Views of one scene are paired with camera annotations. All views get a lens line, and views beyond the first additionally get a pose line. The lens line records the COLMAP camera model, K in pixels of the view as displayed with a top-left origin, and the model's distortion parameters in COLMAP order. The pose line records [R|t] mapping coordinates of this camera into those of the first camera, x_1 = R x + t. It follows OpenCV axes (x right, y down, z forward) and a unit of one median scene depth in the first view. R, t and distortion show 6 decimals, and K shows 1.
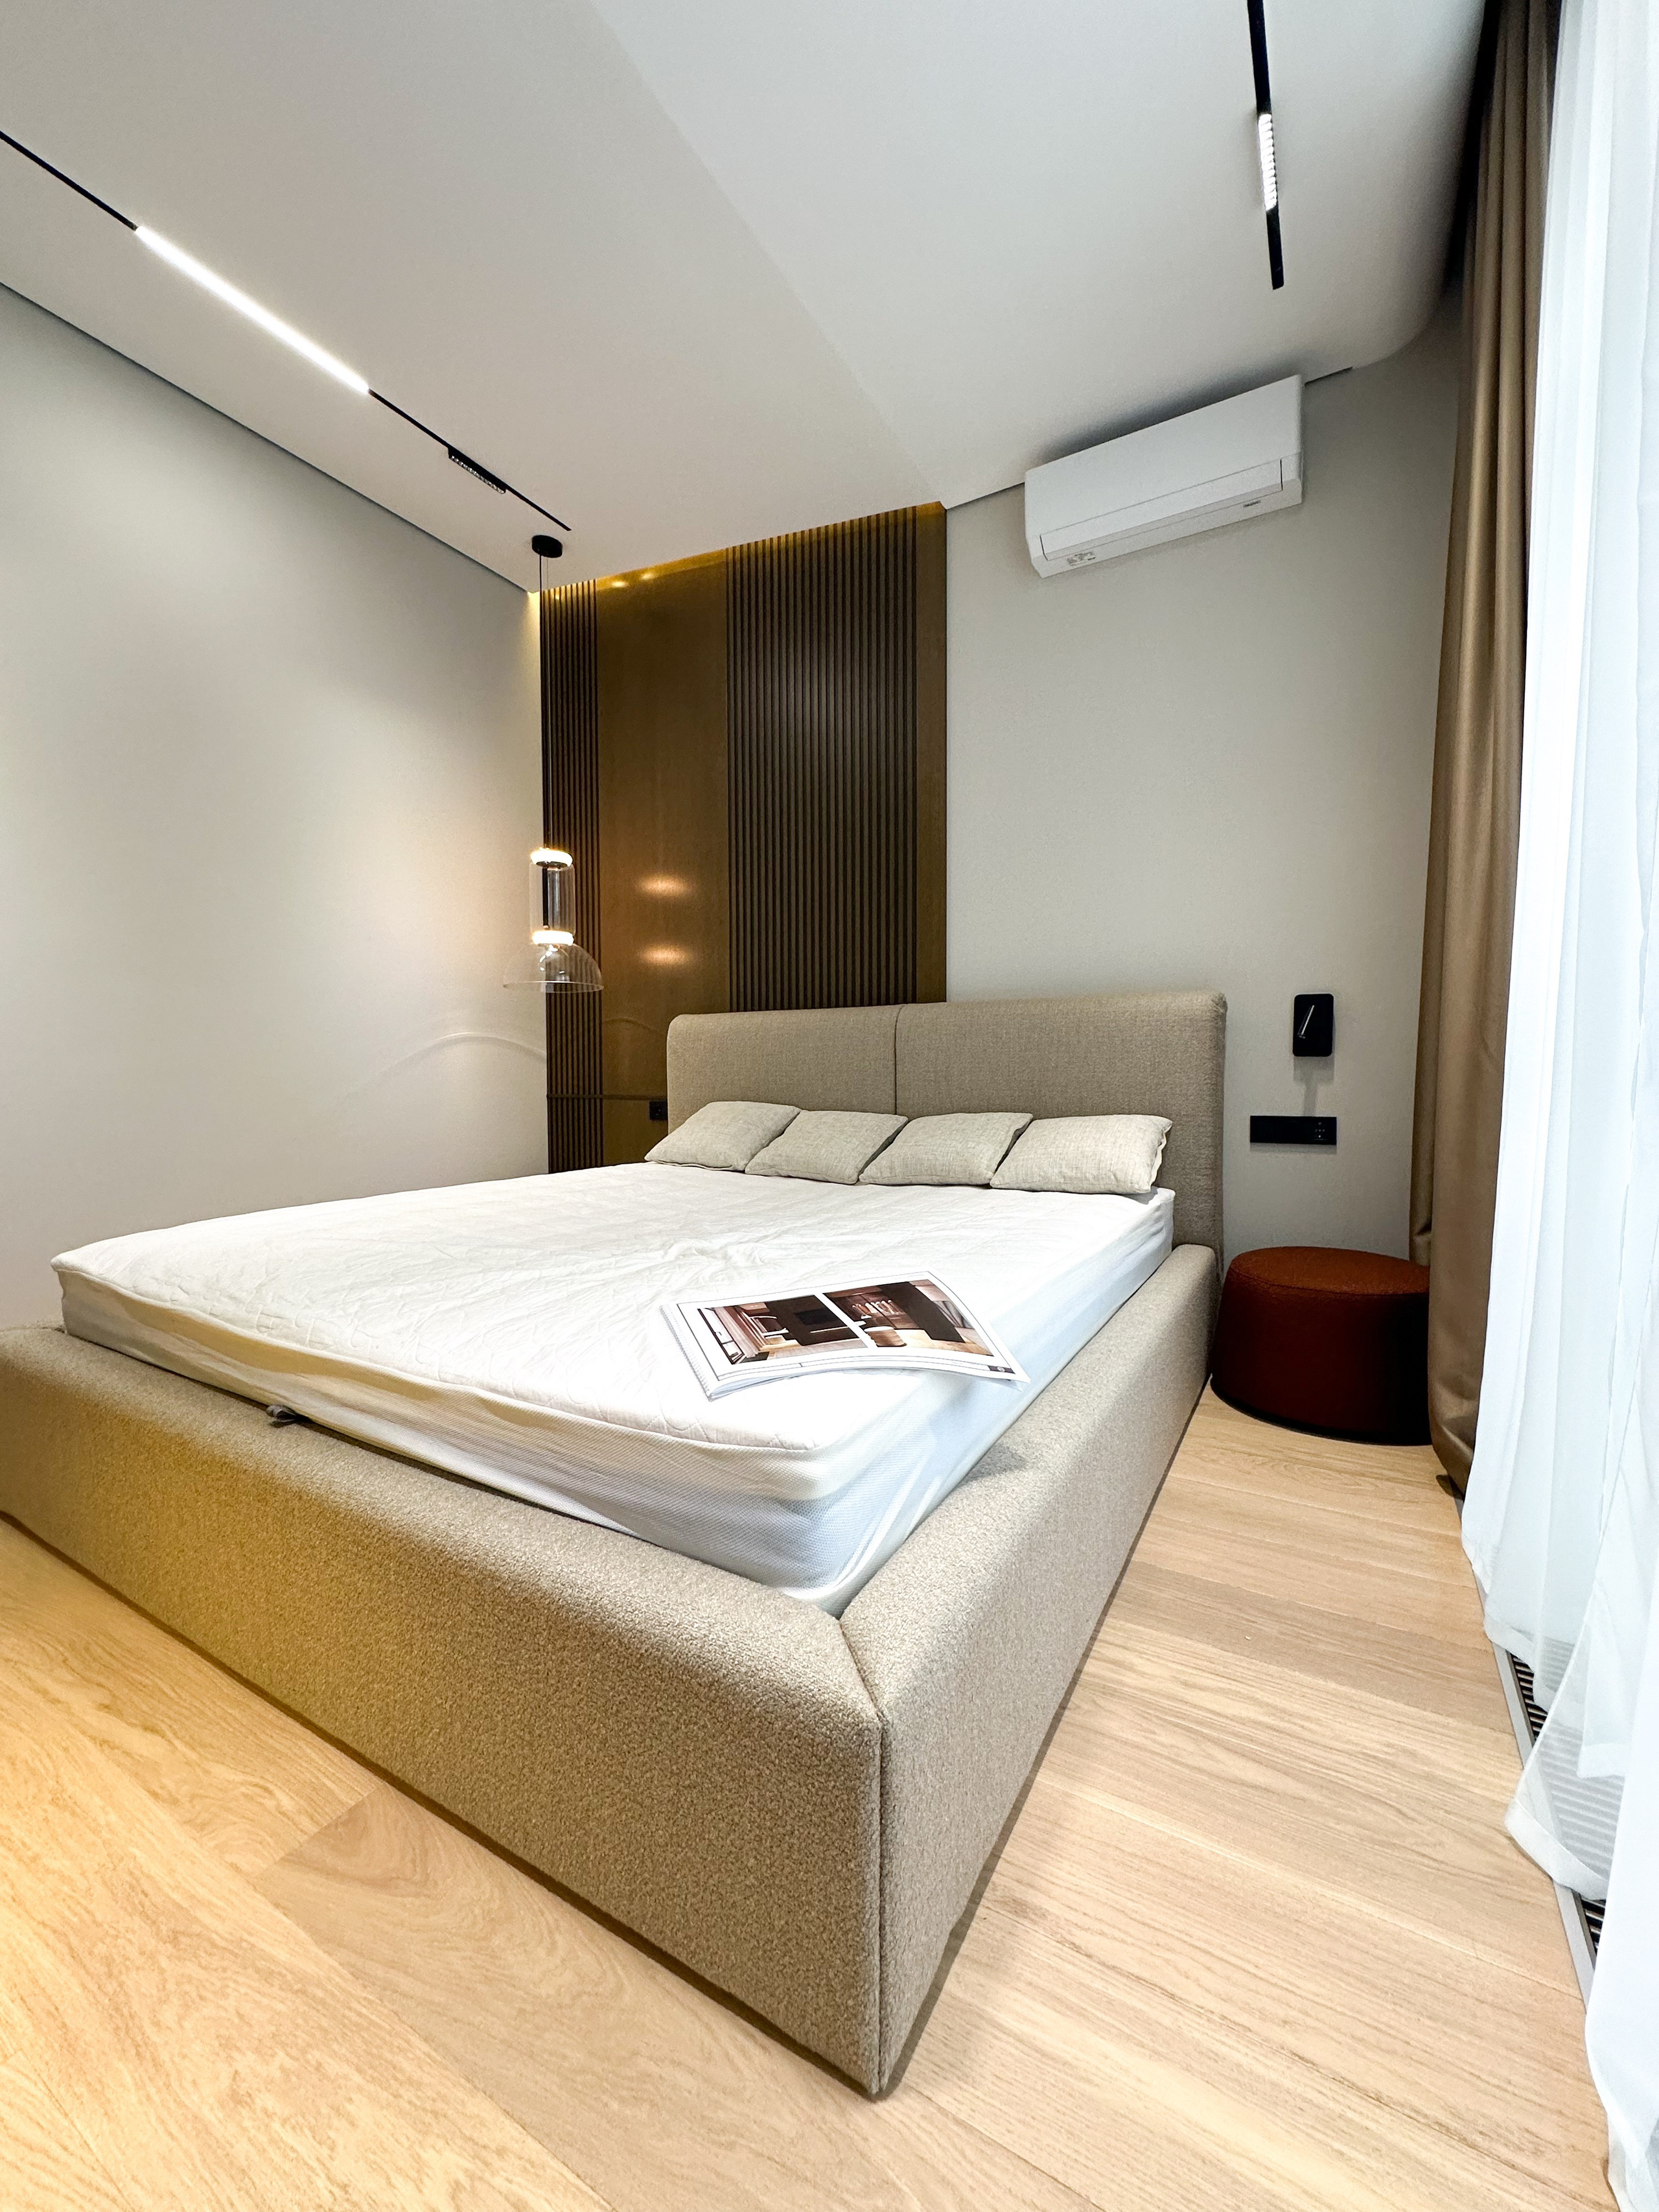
lens RADIAL K [[884.0, 0, 829.5], [0, 884.0, 1106.0], [0, 0, 1]] dist [-0.001061, -0.000227]
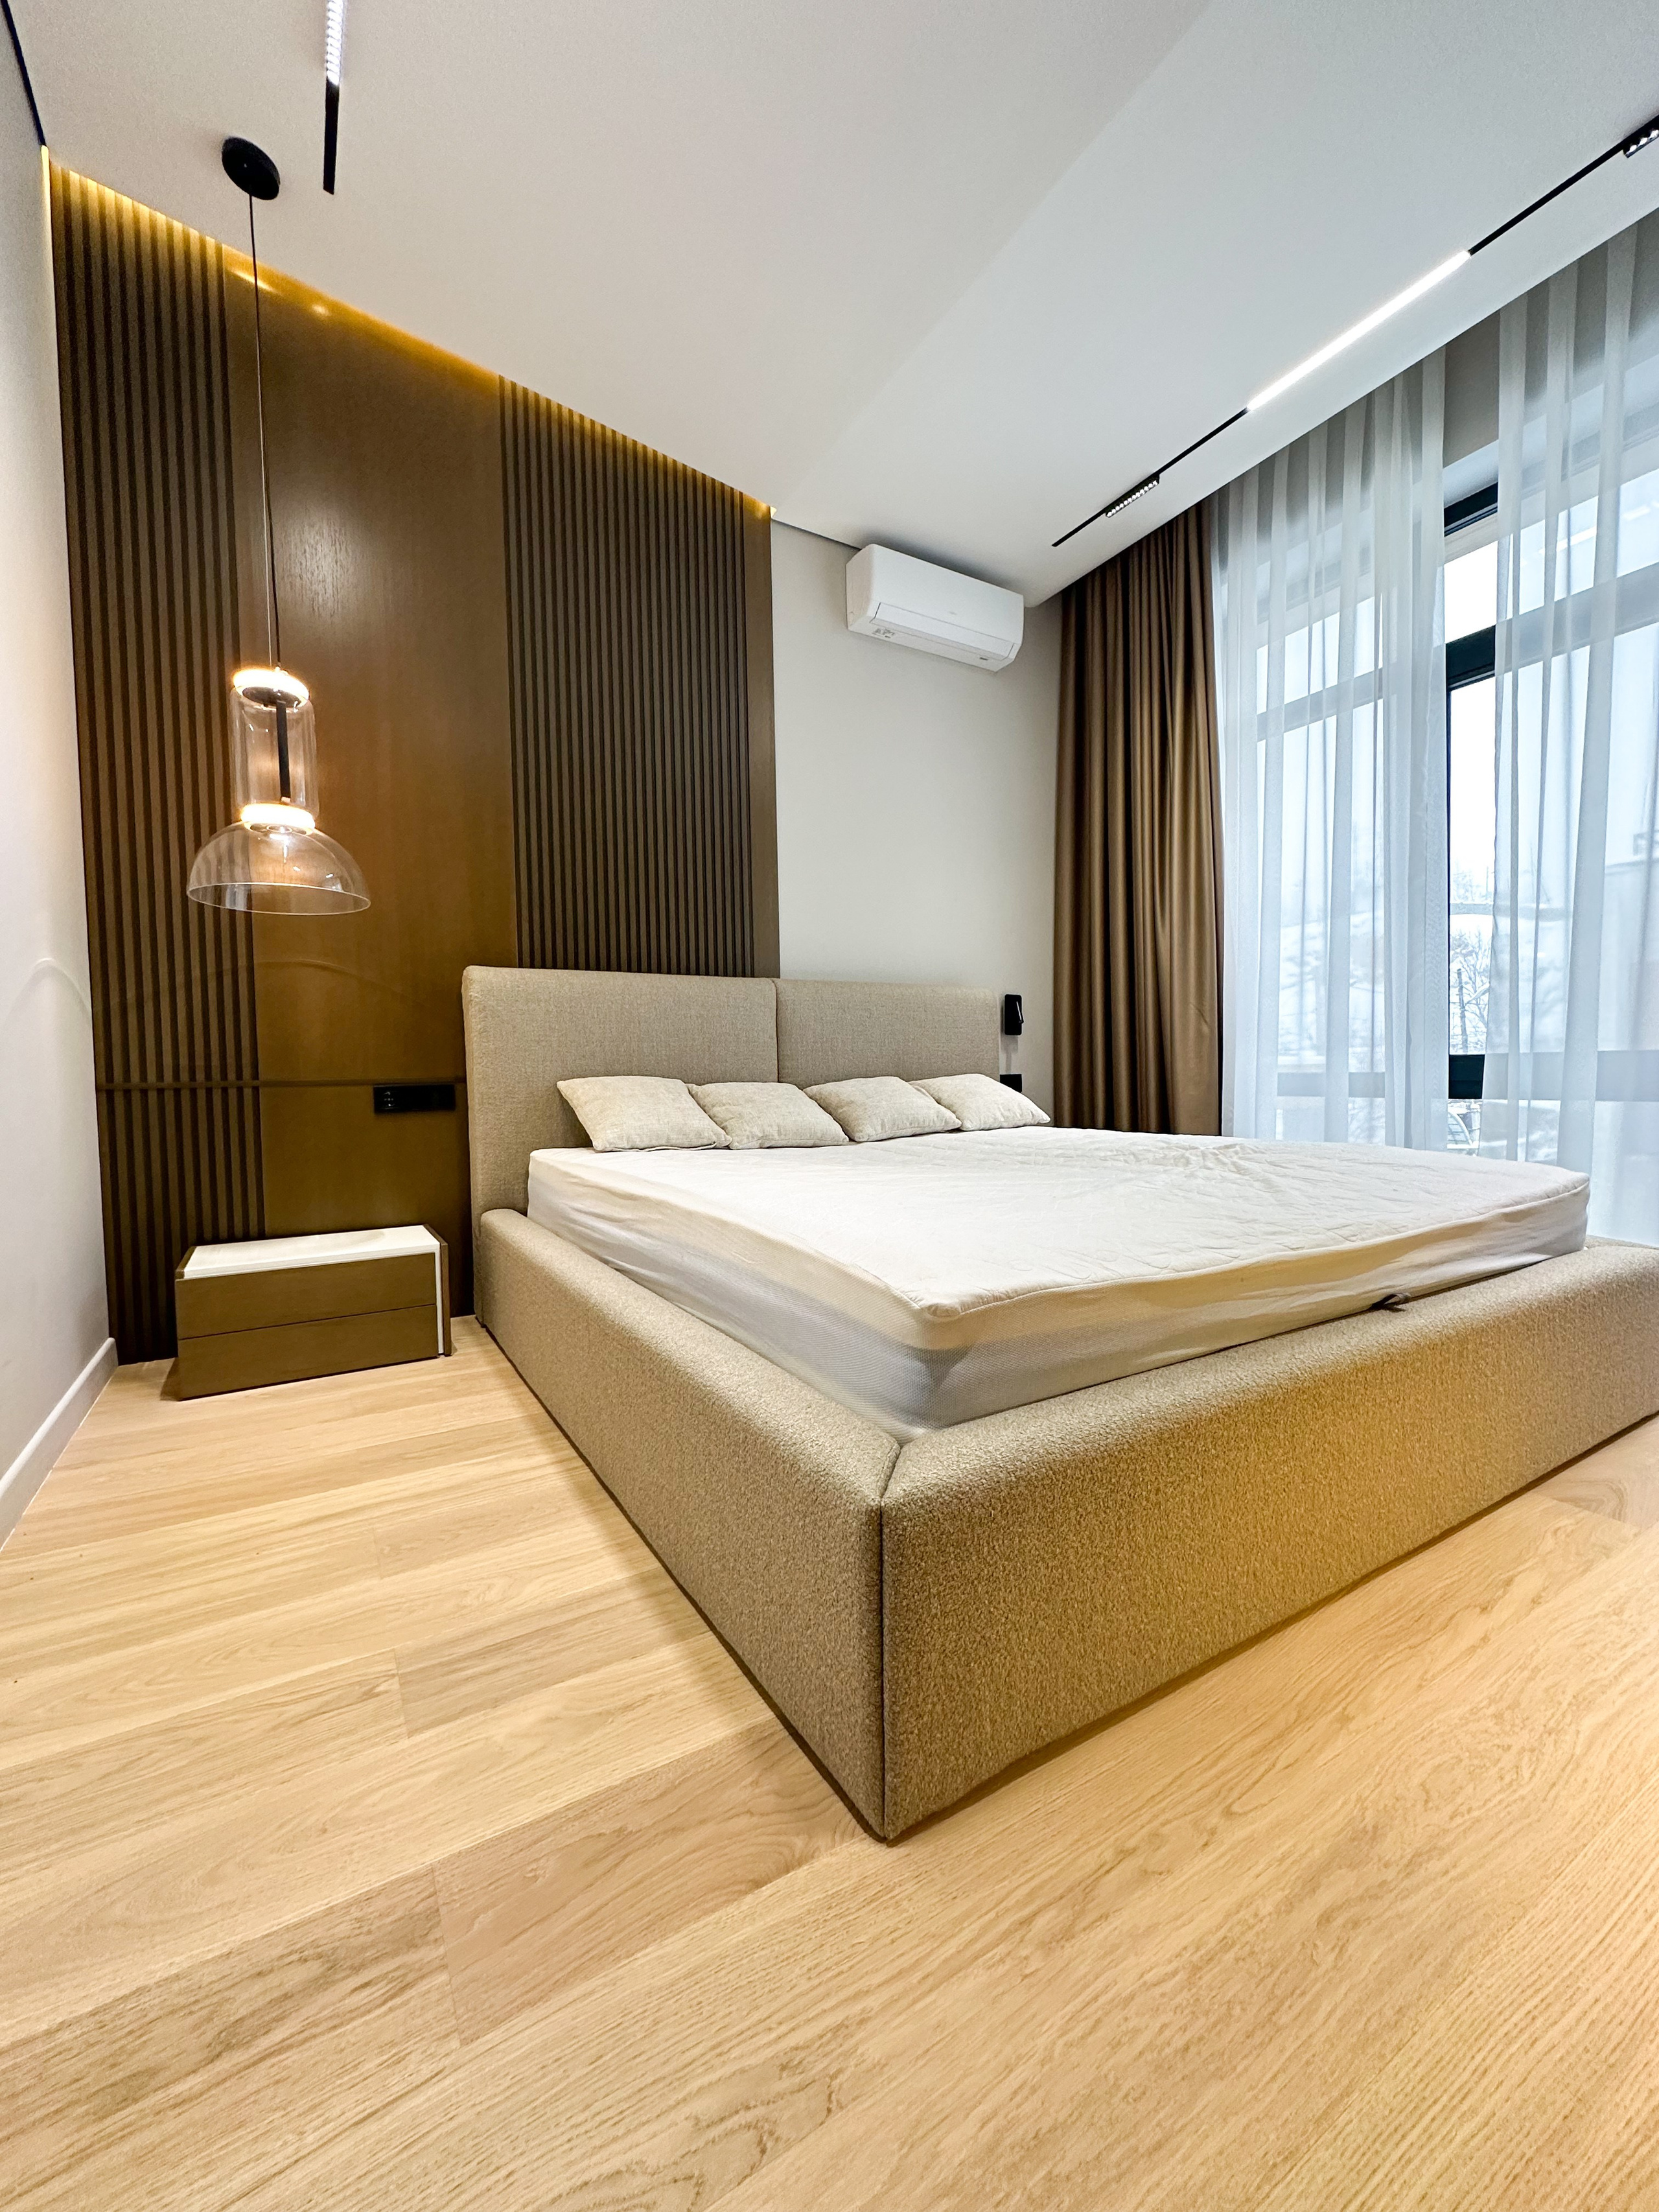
lens RADIAL K [[884.0, 0, 829.5], [0, 884.0, 1106.0], [0, 0, 1]] dist [-0.001061, -0.000227]
pose [[0.477878, -0.039631, 0.877532, -1.001450], [0.053469, 0.998442, 0.015974, 0.027511], [-0.876798, 0.039287, 0.479252, 0.566495]]
